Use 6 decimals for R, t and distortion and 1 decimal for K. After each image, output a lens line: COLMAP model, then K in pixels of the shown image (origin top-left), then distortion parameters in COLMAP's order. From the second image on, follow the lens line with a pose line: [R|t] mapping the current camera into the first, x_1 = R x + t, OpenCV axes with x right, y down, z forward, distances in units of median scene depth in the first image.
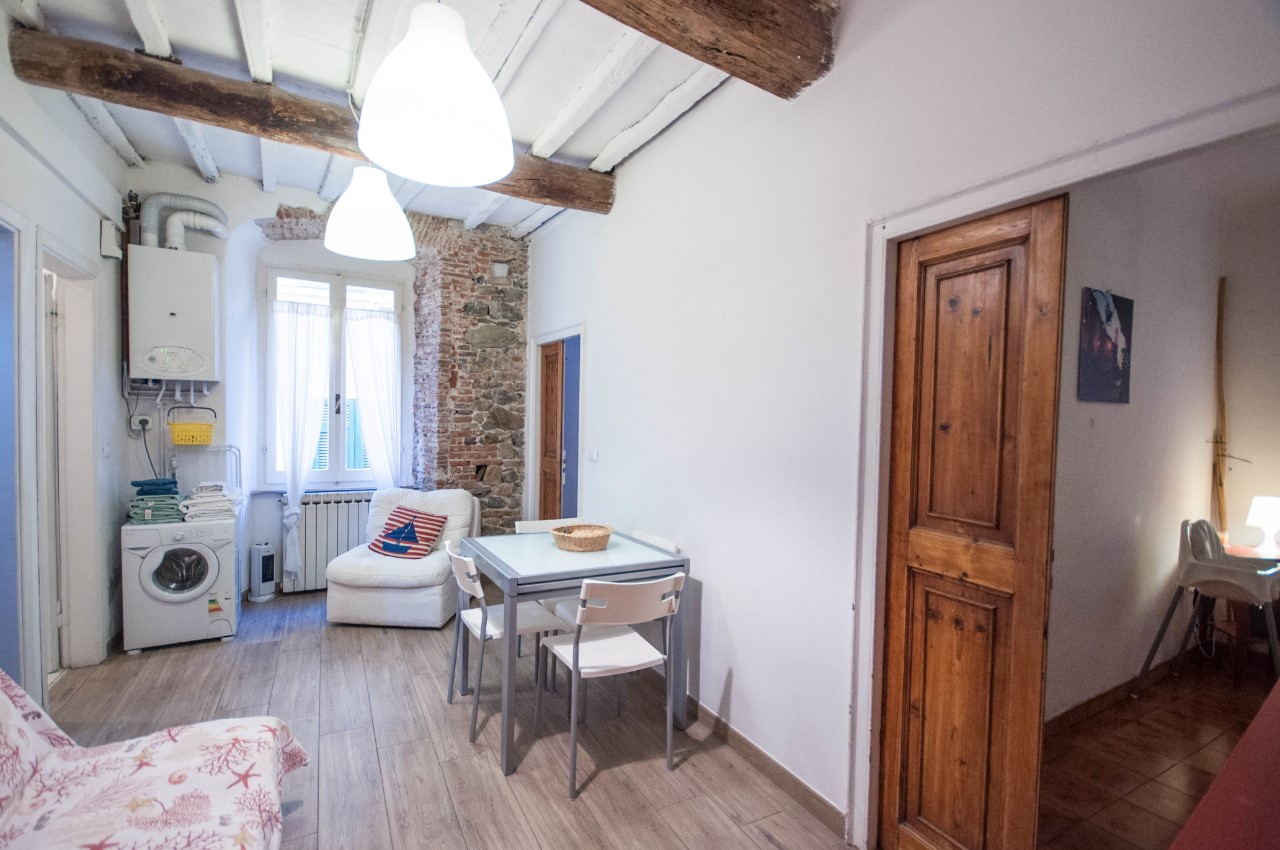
lens RADIAL K [[577.2, 0, 626.2], [0, 577.2, 436.1], [0, 0, 1]] dist [0.017142, -0.016096]
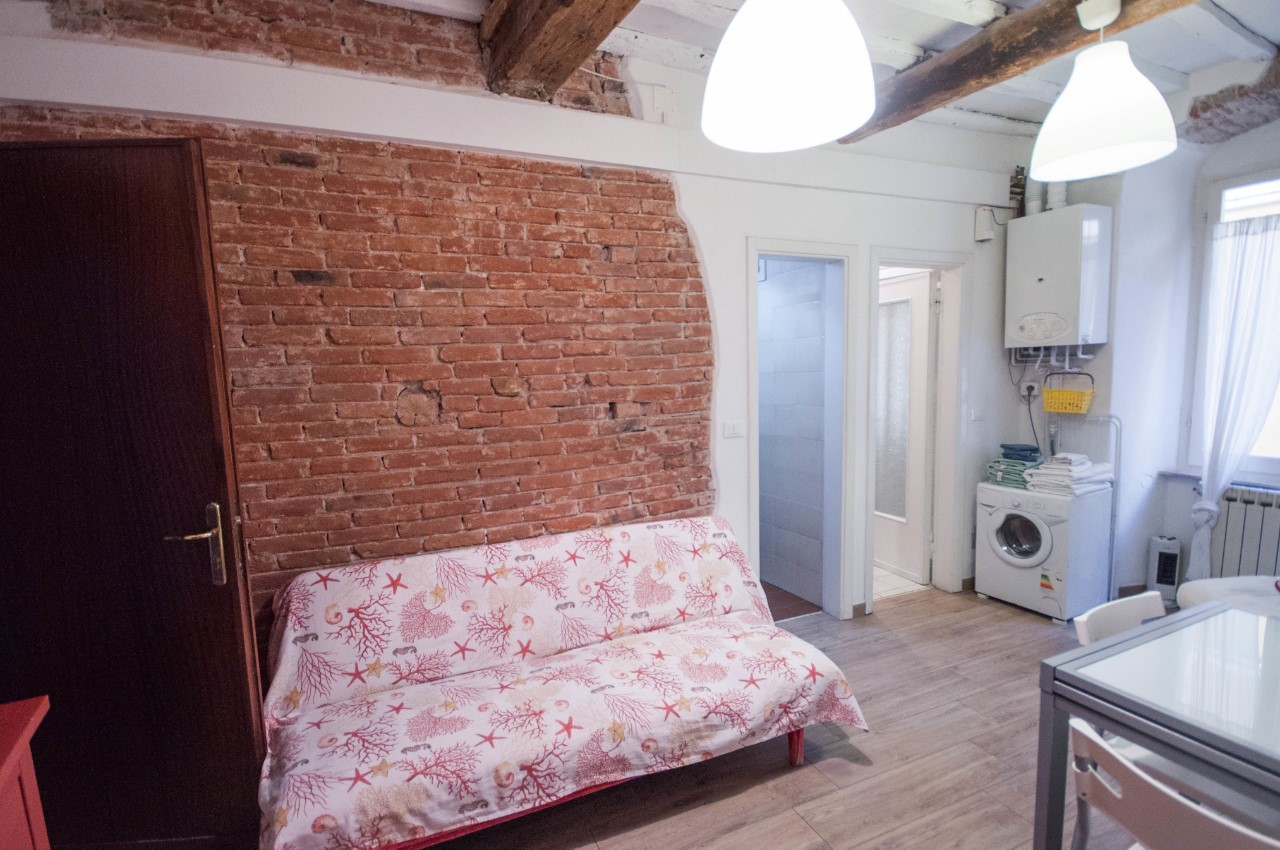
lens RADIAL K [[595.7, 0, 630.6], [0, 595.7, 435.0], [0, 0, 1]] dist [-0.003656, -0.000923]
pose [[-0.065514, 0.092091, -0.993593, 0.383913], [-0.003313, 0.995707, 0.092505, -0.050855], [0.997846, 0.009352, -0.064928, 0.492579]]
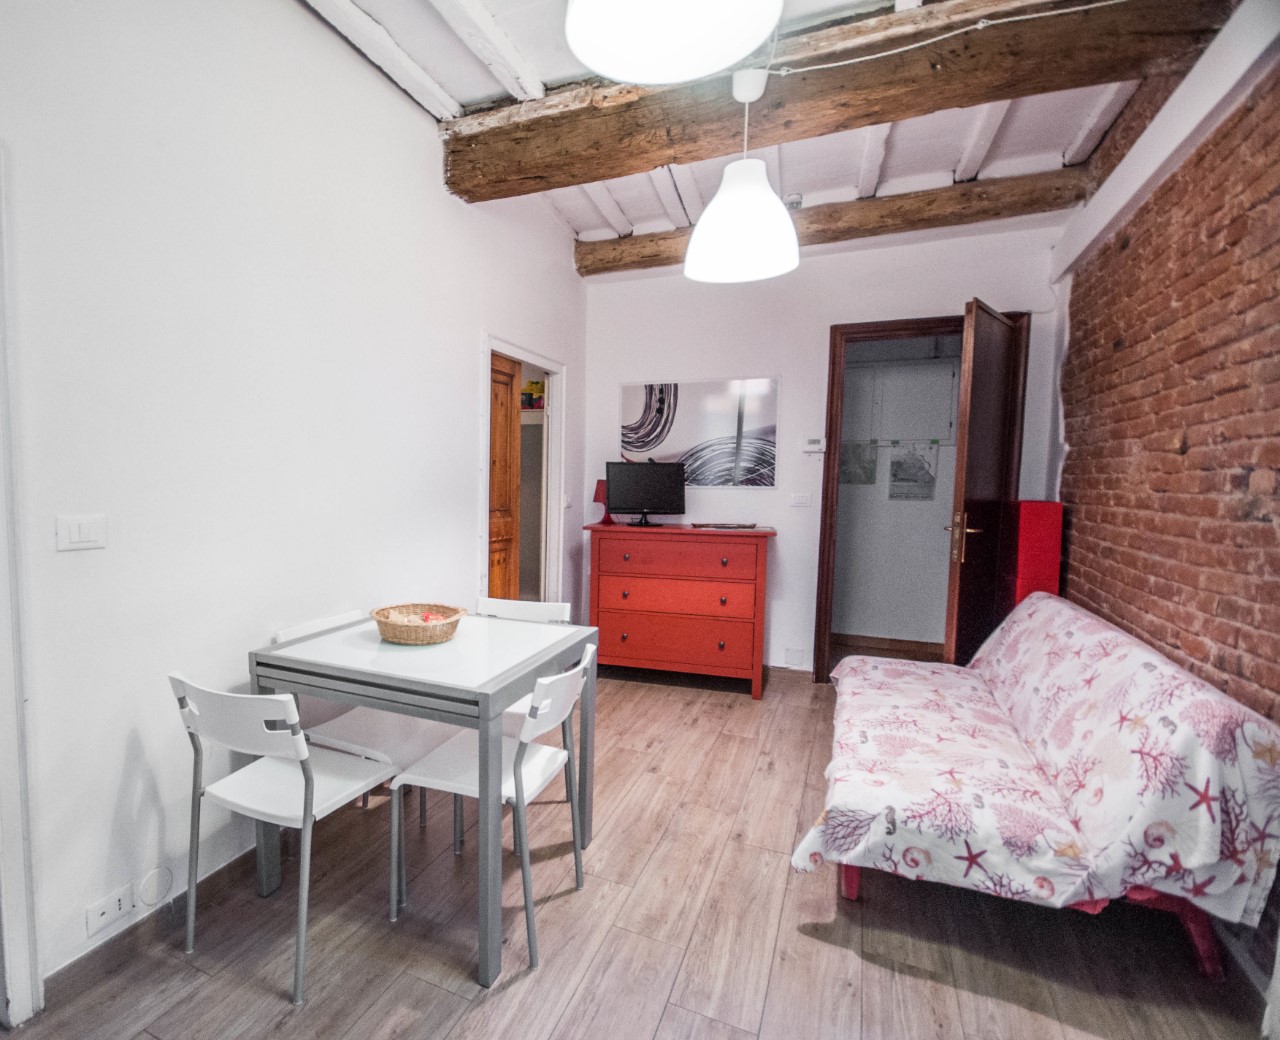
lens RADIAL K [[679.5, 0, 483.4], [0, 679.5, 531.4], [0, 0, 1]] dist [0.022025, -0.018343]
pose [[-0.550312, -0.090837, 0.830003, -0.831865], [0.006135, 0.993598, 0.112809, -0.028120], [-0.834936, 0.067172, -0.546232, 1.453998]]
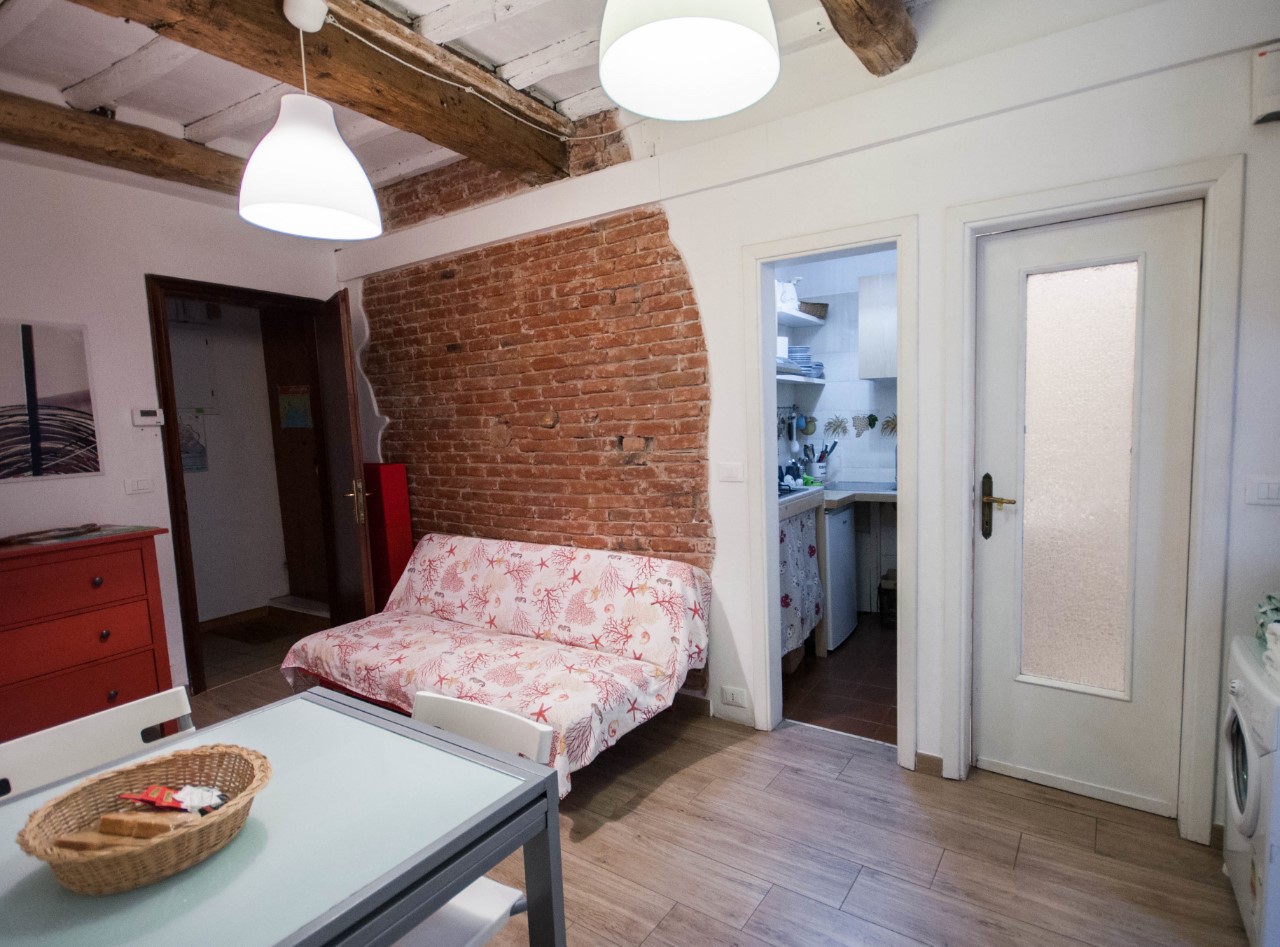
lens RADIAL K [[657.7, 0, 698.8], [0, 657.7, 481.9], [0, 0, 1]] dist [-0.004863, 0.000793]
pose [[-0.864926, 0.054601, -0.498920, -0.178845], [-0.001760, 0.993729, 0.111803, -0.063754], [0.501896, 0.097580, -0.859406, 1.547867]]
